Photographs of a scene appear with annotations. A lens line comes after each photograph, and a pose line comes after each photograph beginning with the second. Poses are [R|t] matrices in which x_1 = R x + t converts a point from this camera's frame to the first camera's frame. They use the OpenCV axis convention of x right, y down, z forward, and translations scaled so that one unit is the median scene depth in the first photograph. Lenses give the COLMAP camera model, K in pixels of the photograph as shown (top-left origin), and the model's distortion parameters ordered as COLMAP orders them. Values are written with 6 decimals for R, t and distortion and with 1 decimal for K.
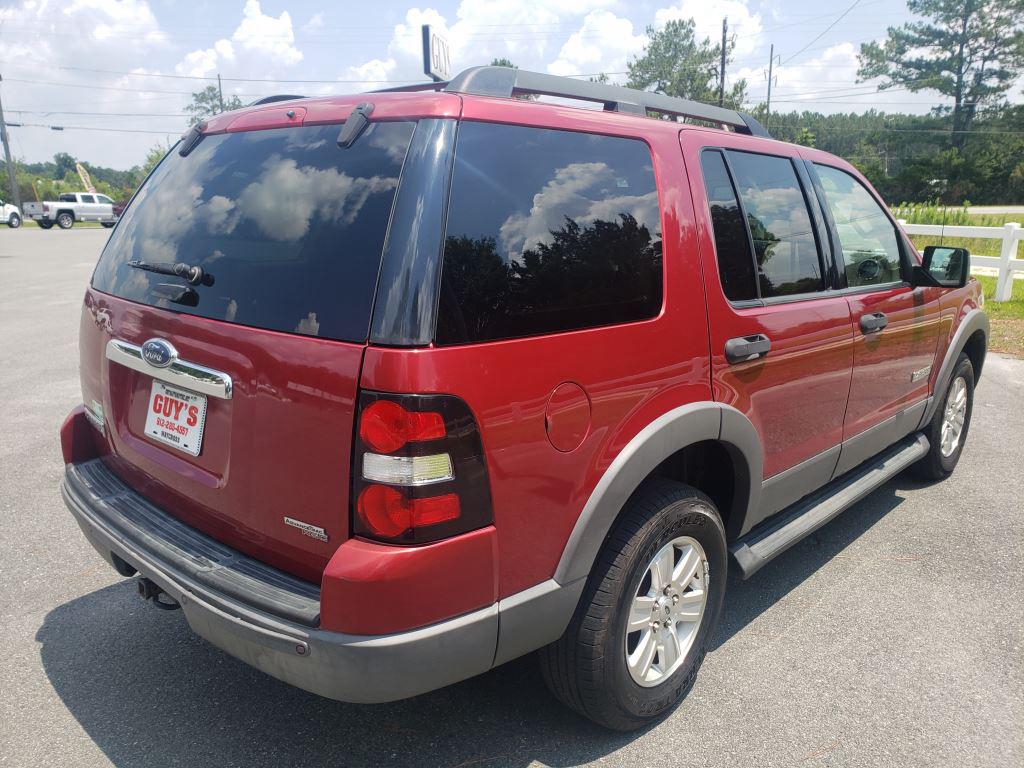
lens RADIAL K [[777.6, 0, 506.1], [0, 777.6, 379.2], [0, 0, 1]] dist [0.004023, -0.004693]
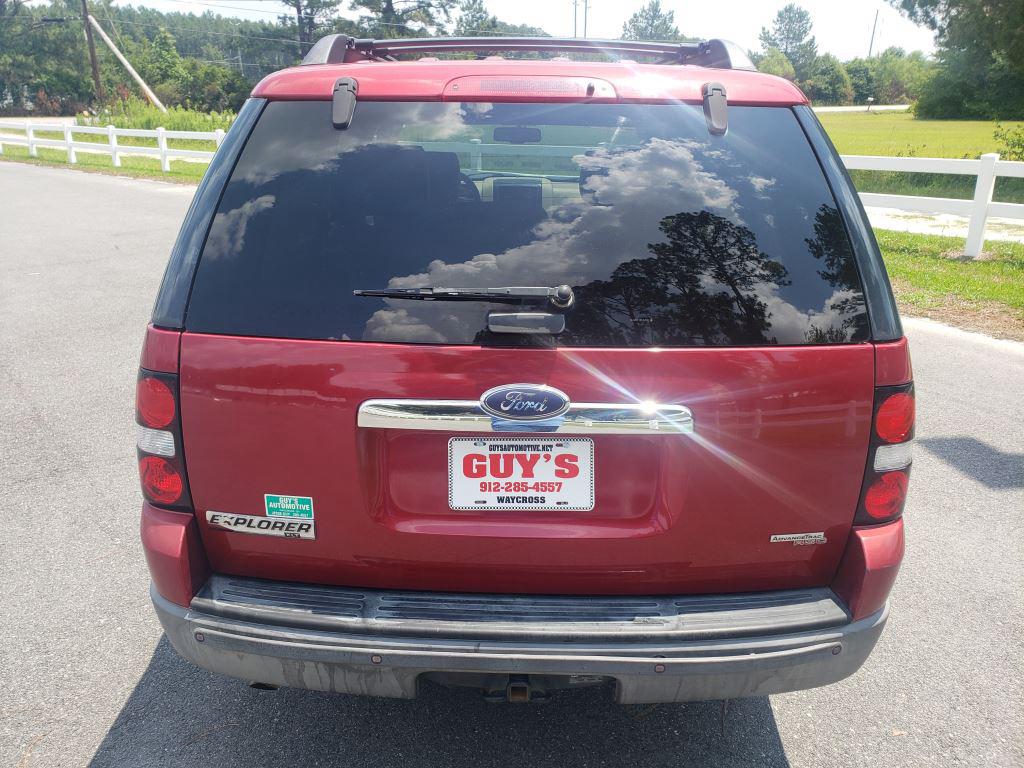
lens RADIAL K [[777.6, 0, 495.4], [0, 777.6, 361.4], [0, 0, 1]] dist [0.004023, -0.004693]
pose [[0.749096, -0.197472, 0.632345, -0.949007], [0.139120, 0.980146, 0.141280, -0.185561], [-0.647689, -0.017860, 0.761695, 0.424152]]
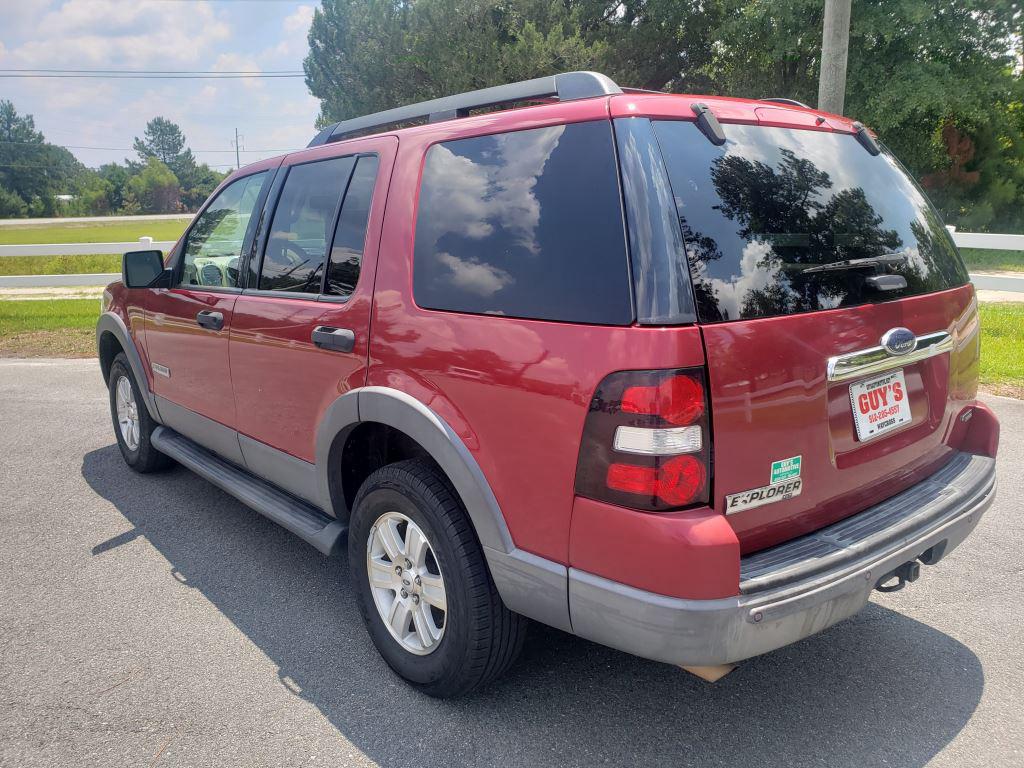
lens RADIAL K [[777.6, 0, 512.5], [0, 777.6, 374.8], [0, 0, 1]] dist [0.004023, -0.004693]
pose [[0.147756, -0.202946, 0.967978, -1.526746], [0.230510, 0.958833, 0.165843, -0.279864], [-0.961787, 0.198624, 0.188454, 1.300990]]
